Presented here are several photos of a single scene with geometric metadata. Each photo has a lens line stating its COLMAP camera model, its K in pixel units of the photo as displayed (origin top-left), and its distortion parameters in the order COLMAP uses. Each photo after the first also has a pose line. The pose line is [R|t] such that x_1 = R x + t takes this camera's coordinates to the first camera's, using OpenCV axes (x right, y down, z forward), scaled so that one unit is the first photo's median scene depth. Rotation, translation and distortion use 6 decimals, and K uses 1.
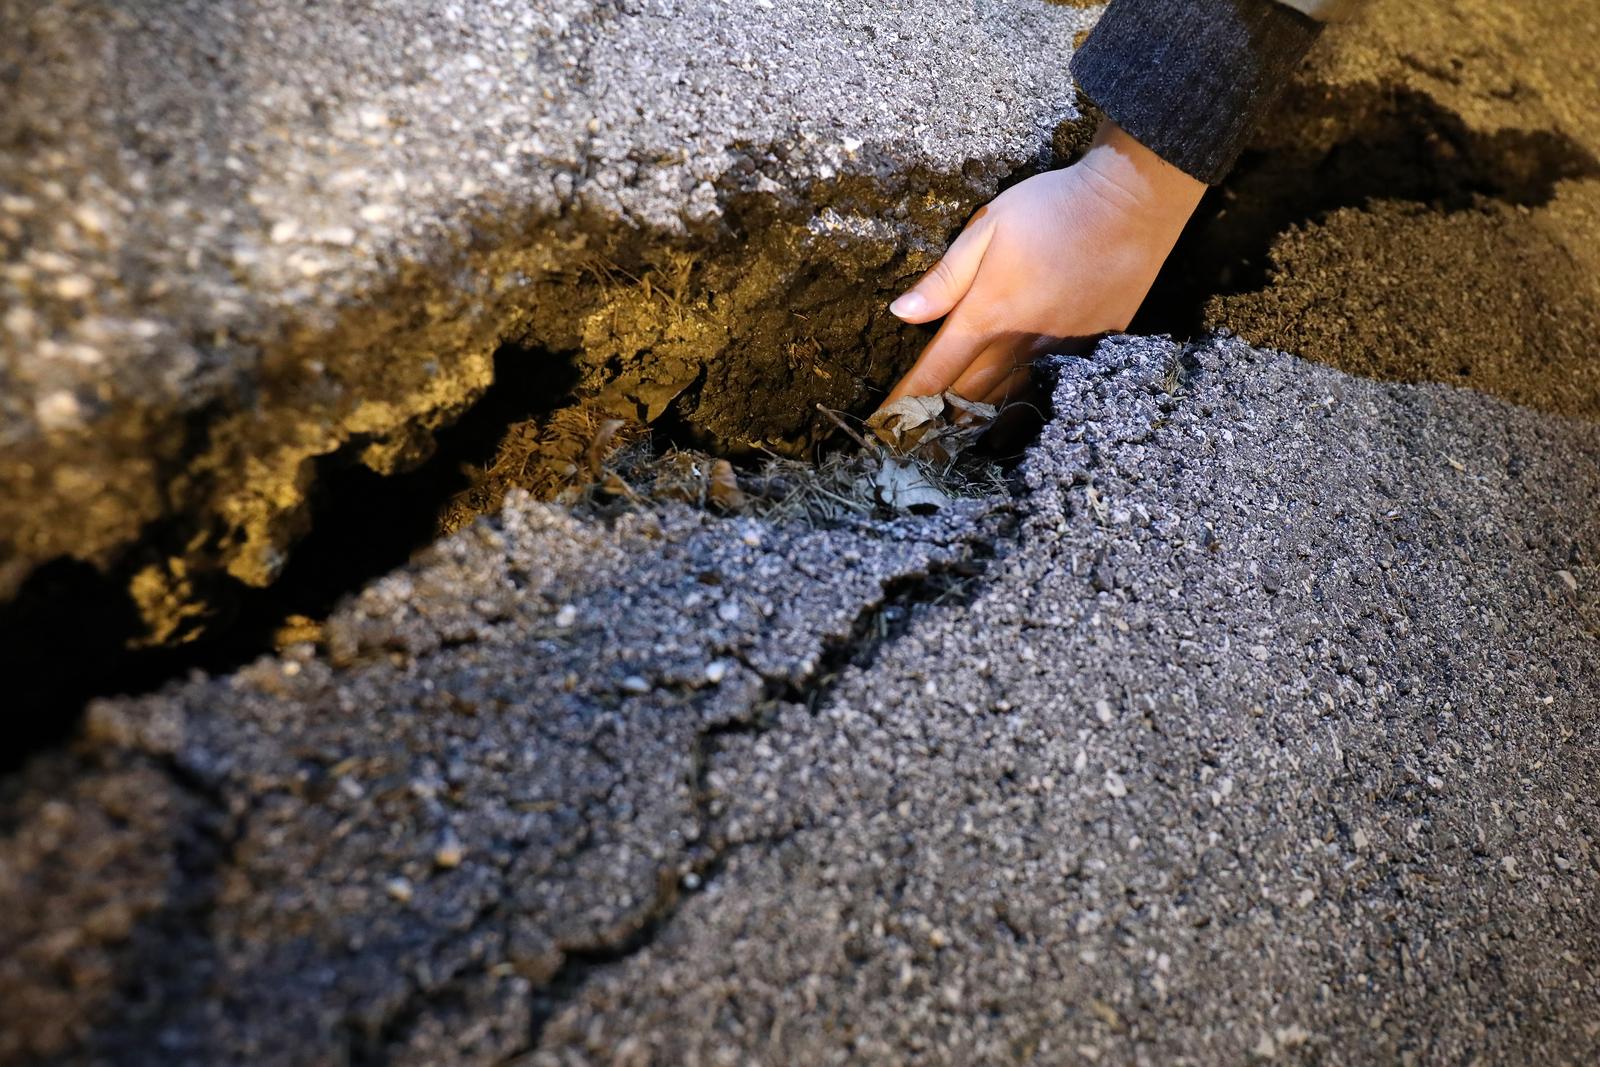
lens RADIAL K [[1395.4, 0, 781.7], [0, 1395.4, 533.6], [0, 0, 1]] dist [-0.096307, 0.008827]
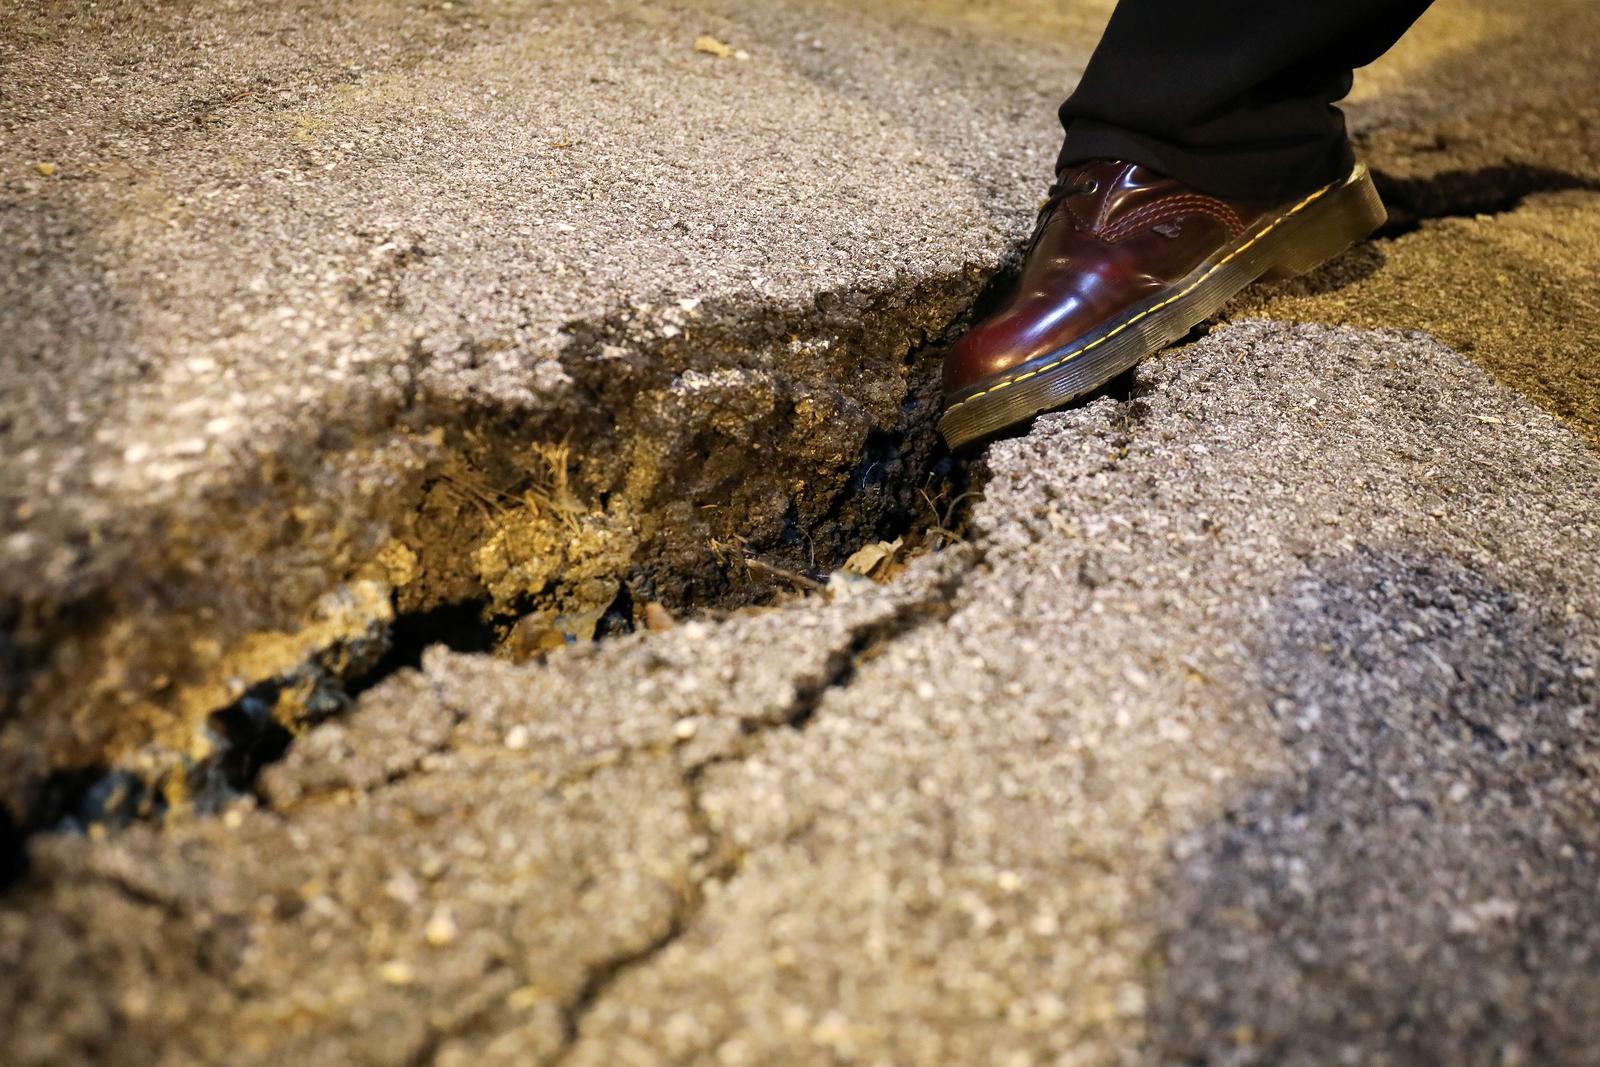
lens RADIAL K [[1983.2, 0, 800.0], [0, 1983.2, 533.5], [0, 0, 1]] dist [-0.064170, -0.000450]
pose [[0.936365, -0.349035, 0.037341, 0.017210], [0.332017, 0.846100, -0.416989, 0.502959], [0.113950, 0.402851, 0.908144, -0.200404]]
